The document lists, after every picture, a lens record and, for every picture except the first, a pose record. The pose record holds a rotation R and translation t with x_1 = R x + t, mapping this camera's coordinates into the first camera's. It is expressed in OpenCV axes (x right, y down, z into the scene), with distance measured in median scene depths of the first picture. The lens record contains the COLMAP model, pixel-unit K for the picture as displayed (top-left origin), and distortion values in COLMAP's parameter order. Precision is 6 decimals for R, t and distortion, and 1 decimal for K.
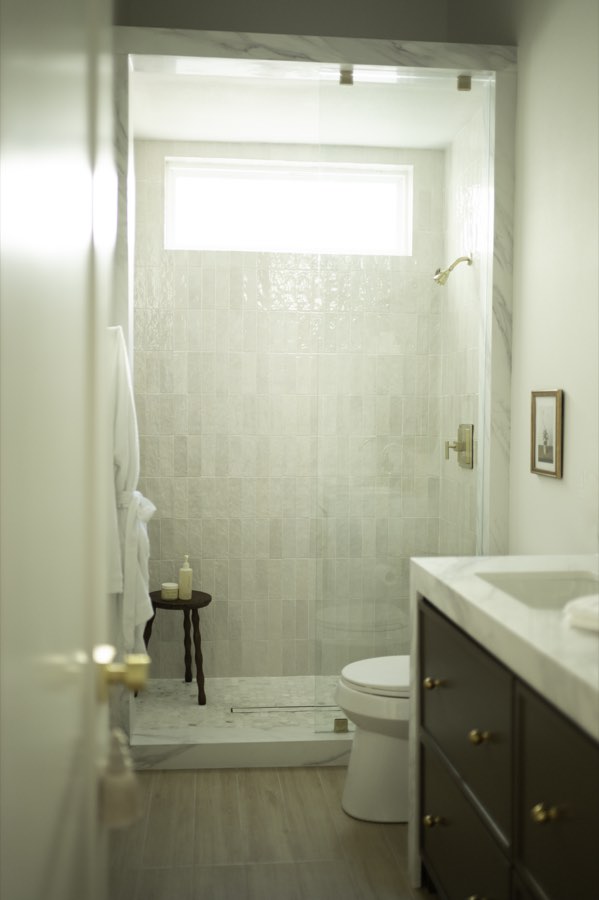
lens RADIAL K [[930.9, 0, 297.7], [0, 930.9, 466.7], [0, 0, 1]] dist [-0.002855, 0.015966]
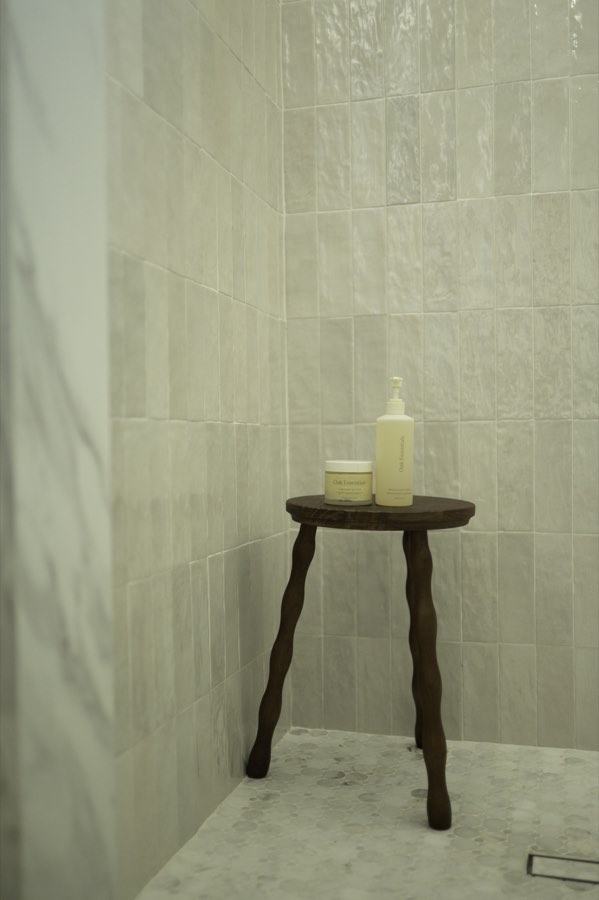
lens RADIAL K [[930.9, 0, 297.7], [0, 930.9, 466.7], [0, 0, 1]] dist [-0.002855, 0.015966]
pose [[0.928134, -0.013184, -0.372013, -0.025908], [-0.003582, 0.999010, -0.044343, 0.142279], [0.372229, 0.042489, 0.927168, 0.663379]]
